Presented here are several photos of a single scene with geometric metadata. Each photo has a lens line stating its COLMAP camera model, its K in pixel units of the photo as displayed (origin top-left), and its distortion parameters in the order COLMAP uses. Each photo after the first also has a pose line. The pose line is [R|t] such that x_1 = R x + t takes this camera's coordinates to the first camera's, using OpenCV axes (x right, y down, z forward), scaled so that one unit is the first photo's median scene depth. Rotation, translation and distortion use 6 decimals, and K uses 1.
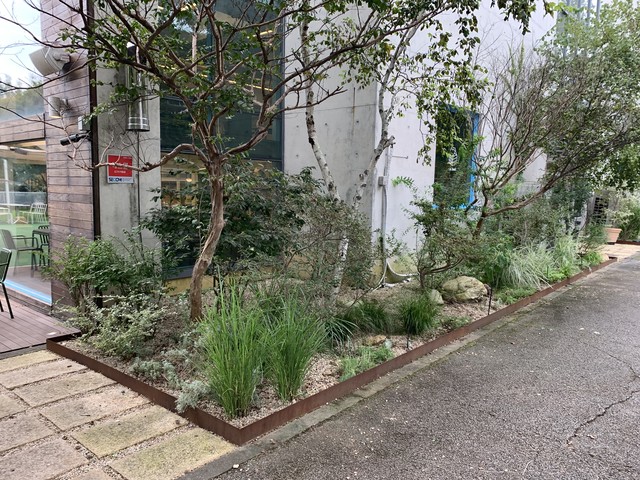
lens RADIAL K [[481.2, 0, 322.0], [0, 481.2, 242.8], [0, 0, 1]] dist [-0.003512, -0.010055]
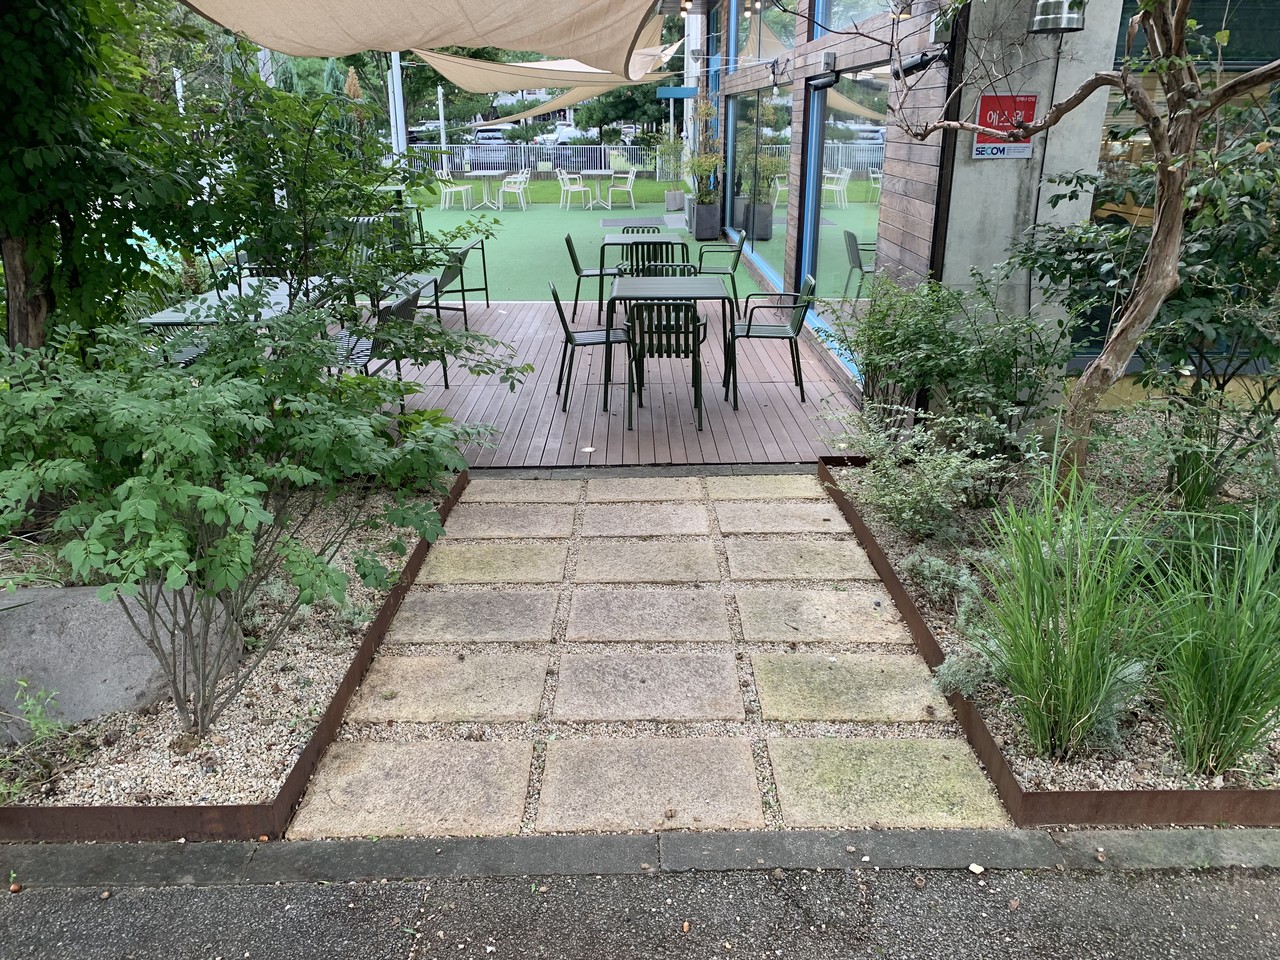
lens RADIAL K [[962.4, 0, 639.5], [0, 962.4, 471.3], [0, 0, 1]] dist [-0.003512, -0.010055]
pose [[0.656560, 0.233785, -0.717129, 0.110183], [-0.069782, 0.965503, 0.250867, -0.058267], [0.751039, -0.114667, 0.650225, 0.157458]]
